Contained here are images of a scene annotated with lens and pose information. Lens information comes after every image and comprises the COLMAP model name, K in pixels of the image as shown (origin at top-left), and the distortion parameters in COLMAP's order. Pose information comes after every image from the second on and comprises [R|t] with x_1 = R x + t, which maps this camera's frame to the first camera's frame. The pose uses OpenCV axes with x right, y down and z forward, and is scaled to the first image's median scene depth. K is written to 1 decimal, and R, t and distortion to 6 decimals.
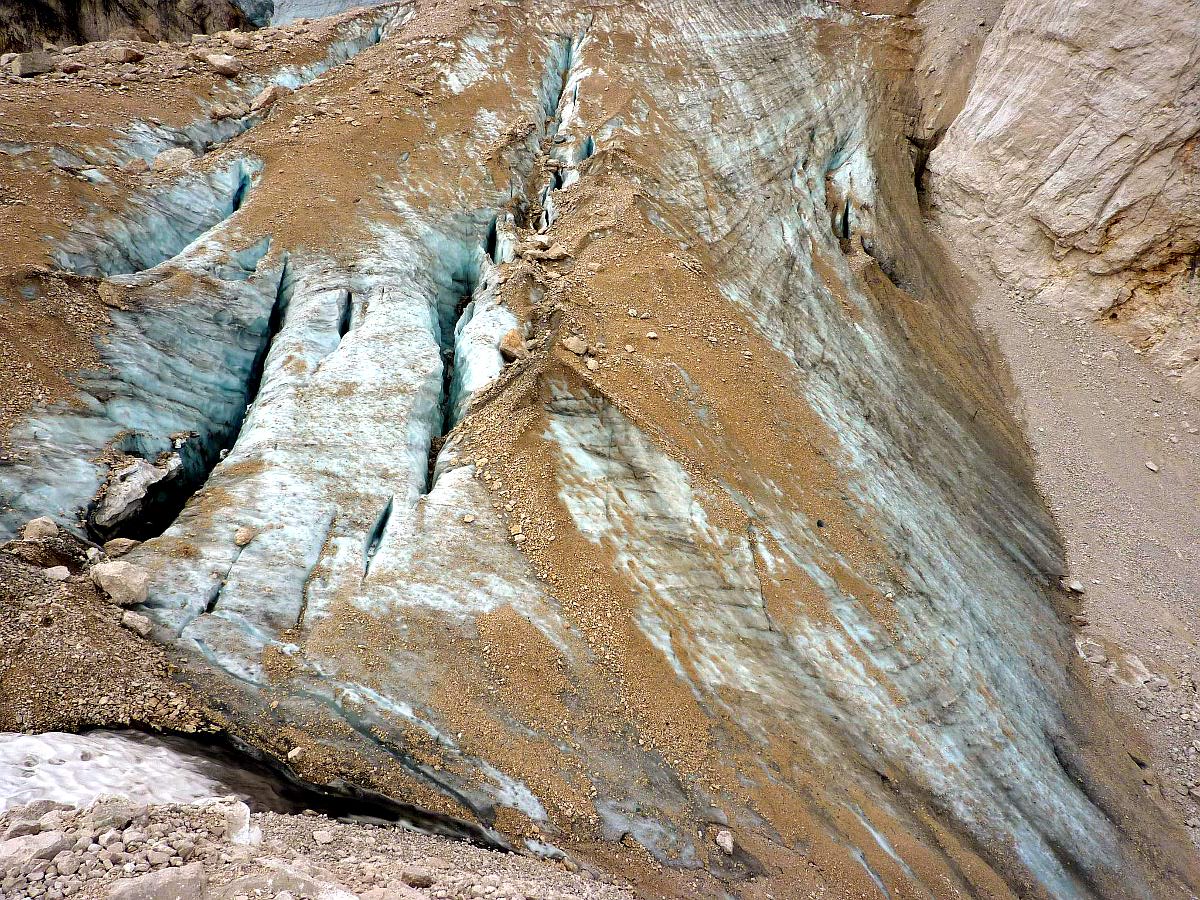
lens RADIAL K [[883.3, 0, 600.0], [0, 883.3, 450.0], [0, 0, 1]] dist [-0.028209, -0.000152]
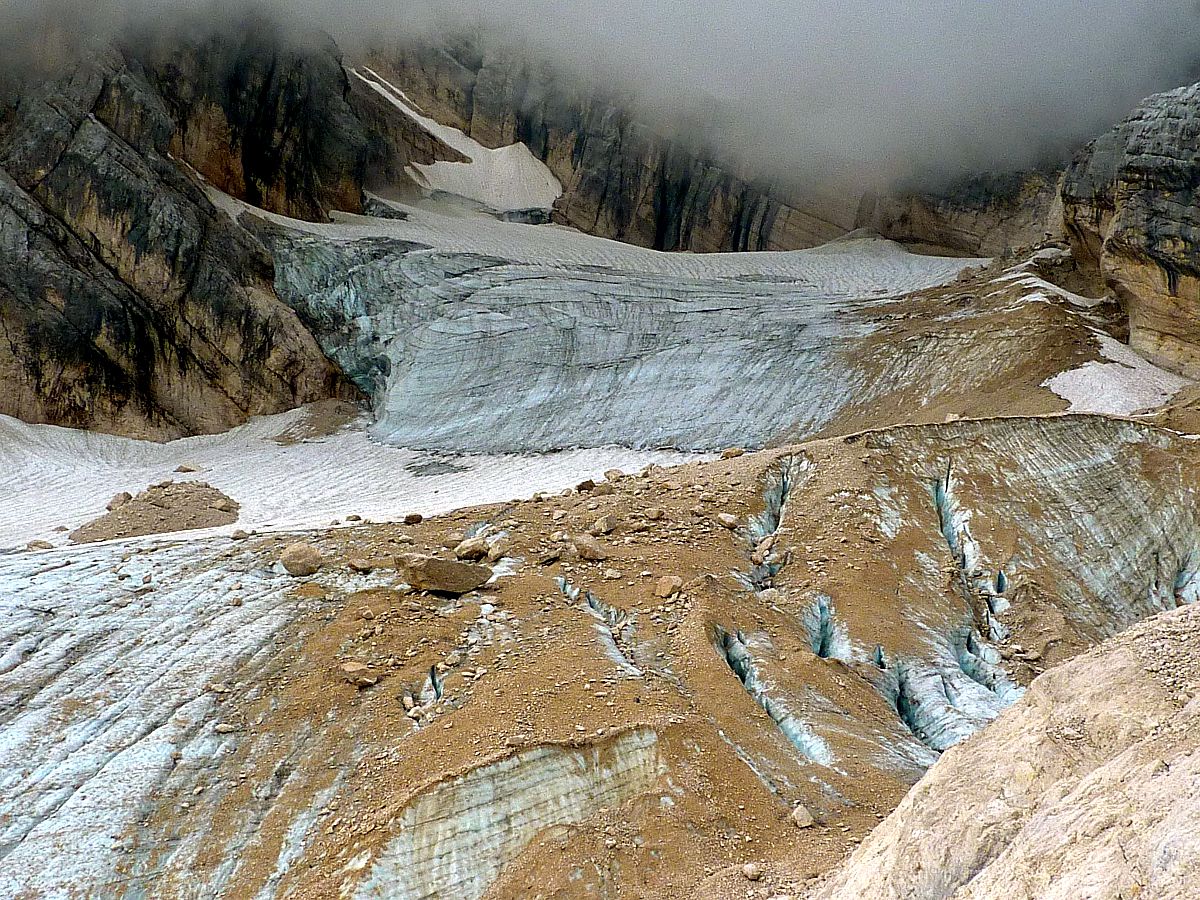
lens RADIAL K [[1564.4, 0, 600.0], [0, 1564.4, 450.0], [0, 0, 1]] dist [0.122942, -0.595543]
pose [[0.998874, -0.008480, -0.046684, -0.449107], [-0.008725, 0.934294, -0.356397, 0.285596], [0.046639, 0.356403, 0.933168, -1.156610]]
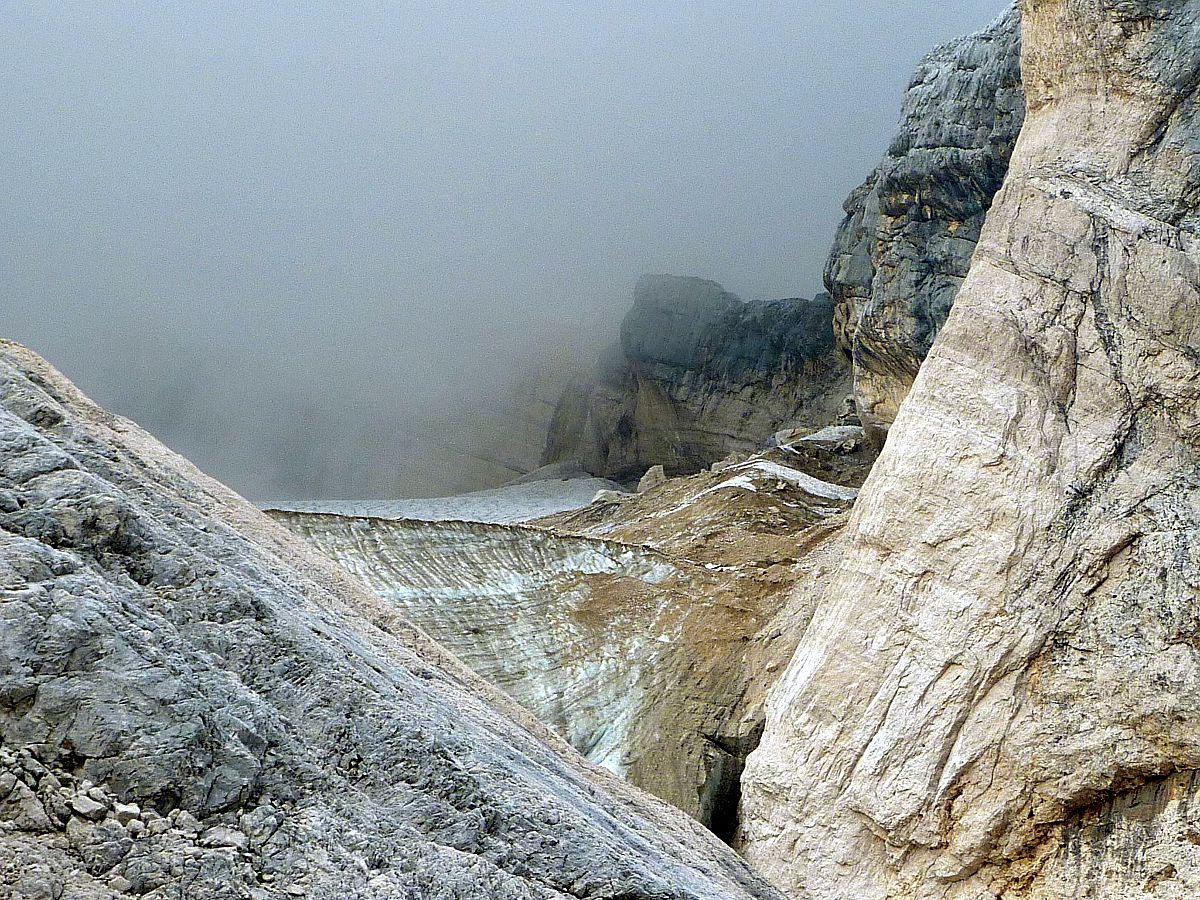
lens RADIAL K [[3913.1, 0, 600.0], [0, 3913.1, 450.0], [0, 0, 1]] dist [-0.053757, -0.837193]
pose [[0.997847, -0.031770, 0.057375, 0.182534], [0.057219, 0.849253, -0.524877, 0.888387], [-0.032051, 0.527030, 0.849242, -1.335082]]
